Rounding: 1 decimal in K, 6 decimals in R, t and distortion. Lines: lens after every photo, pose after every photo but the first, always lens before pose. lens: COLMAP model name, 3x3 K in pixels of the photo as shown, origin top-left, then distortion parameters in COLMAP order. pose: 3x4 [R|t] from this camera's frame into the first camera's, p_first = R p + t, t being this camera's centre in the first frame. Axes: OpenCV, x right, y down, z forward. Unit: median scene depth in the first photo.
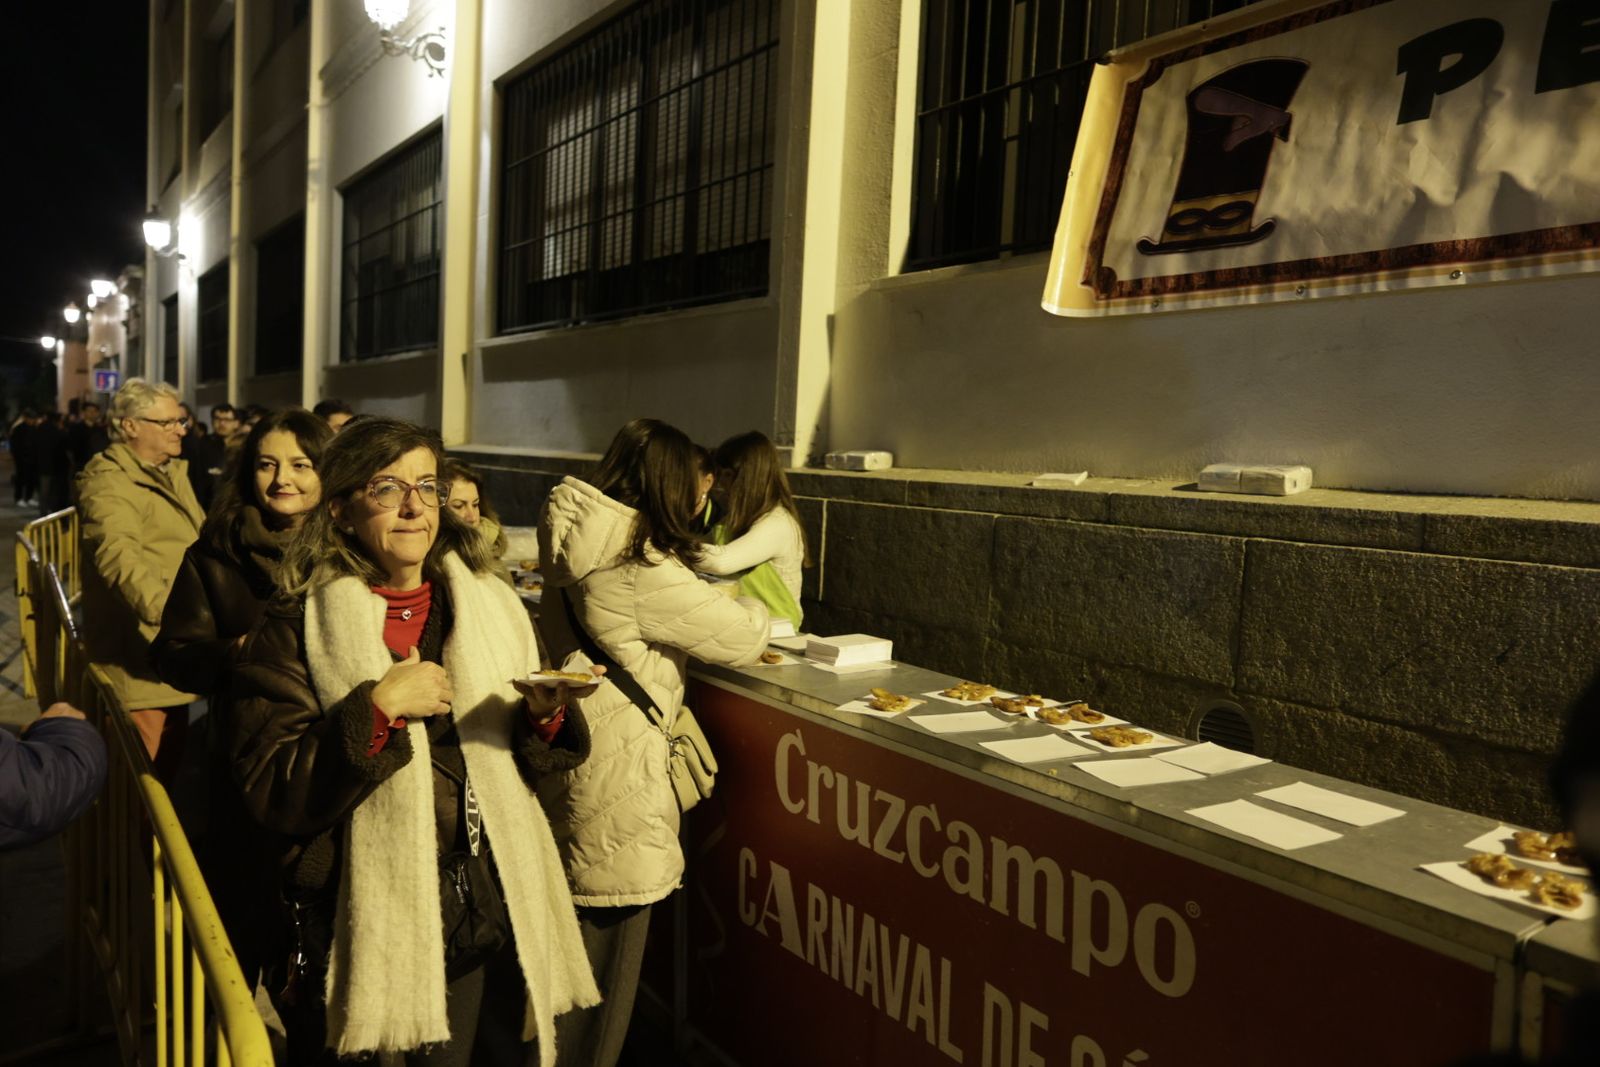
lens RADIAL K [[1113.7, 0, 800.0], [0, 1113.7, 533.5], [0, 0, 1]] dist [0.003755, 0.002354]
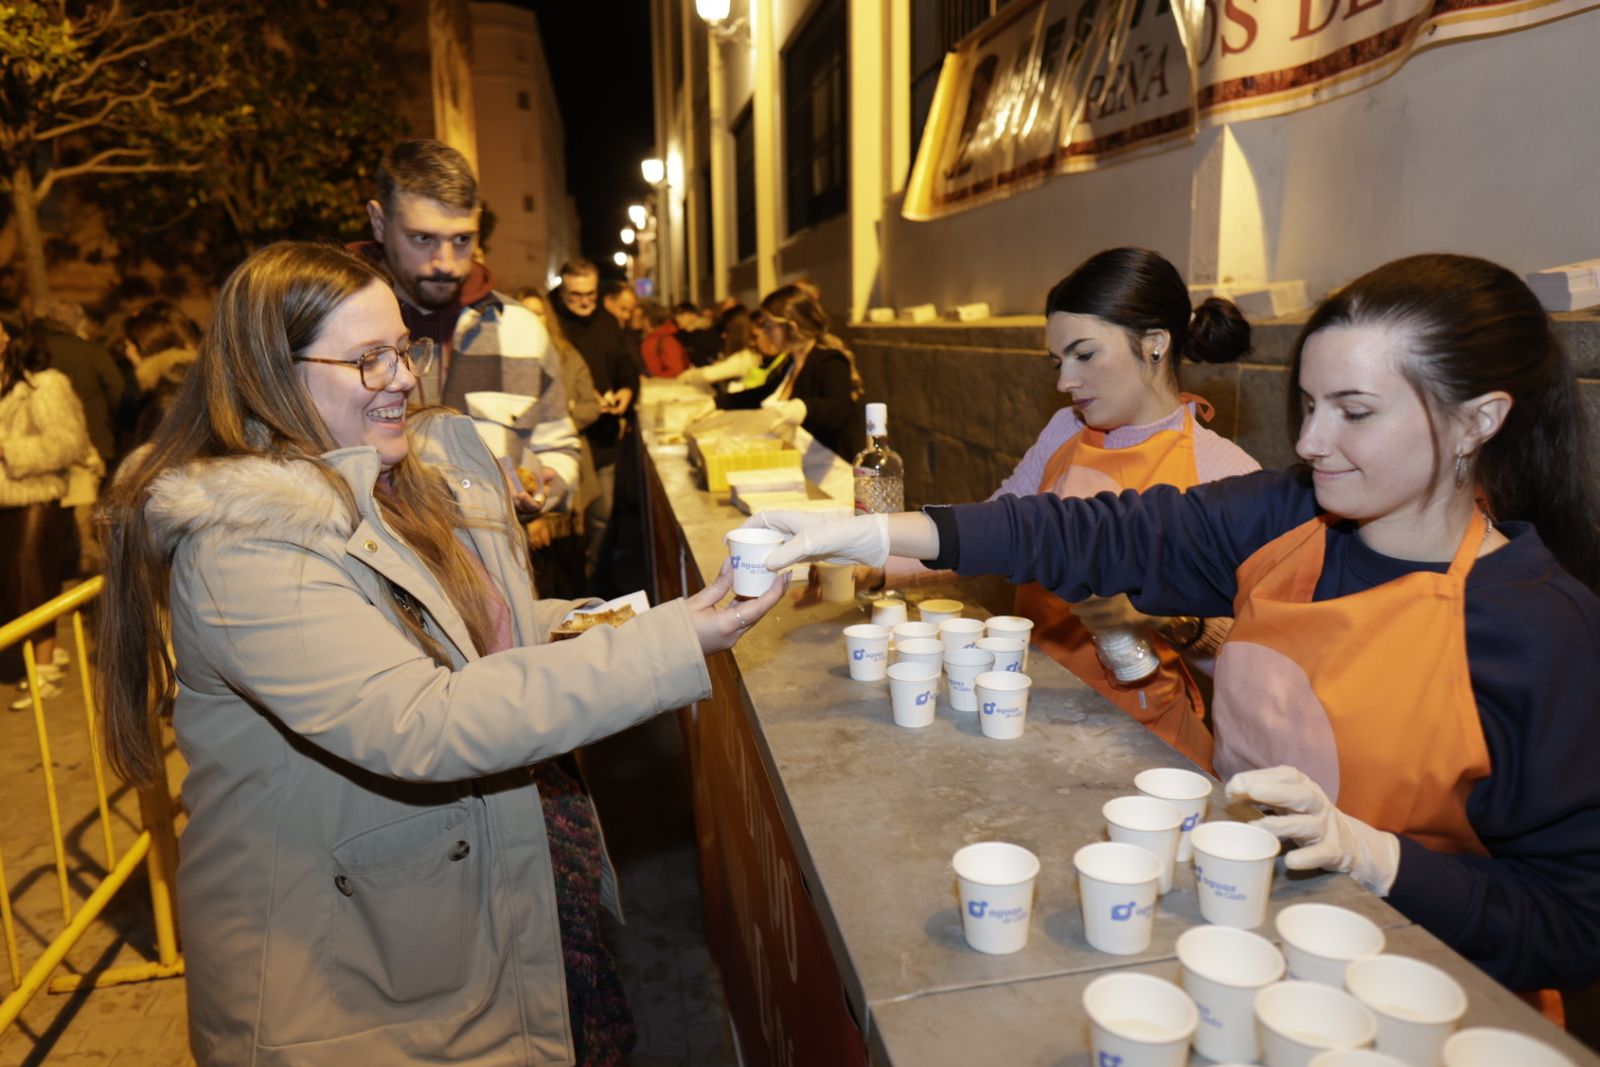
lens RADIAL K [[1113.7, 0, 800.0], [0, 1113.7, 533.5], [0, 0, 1]] dist [0.003755, 0.002354]
pose [[0.892742, 0.016574, -0.450264, 0.446315], [0.035951, 0.993517, 0.107852, 0.045134], [0.449132, -0.112472, 0.886358, -0.325215]]
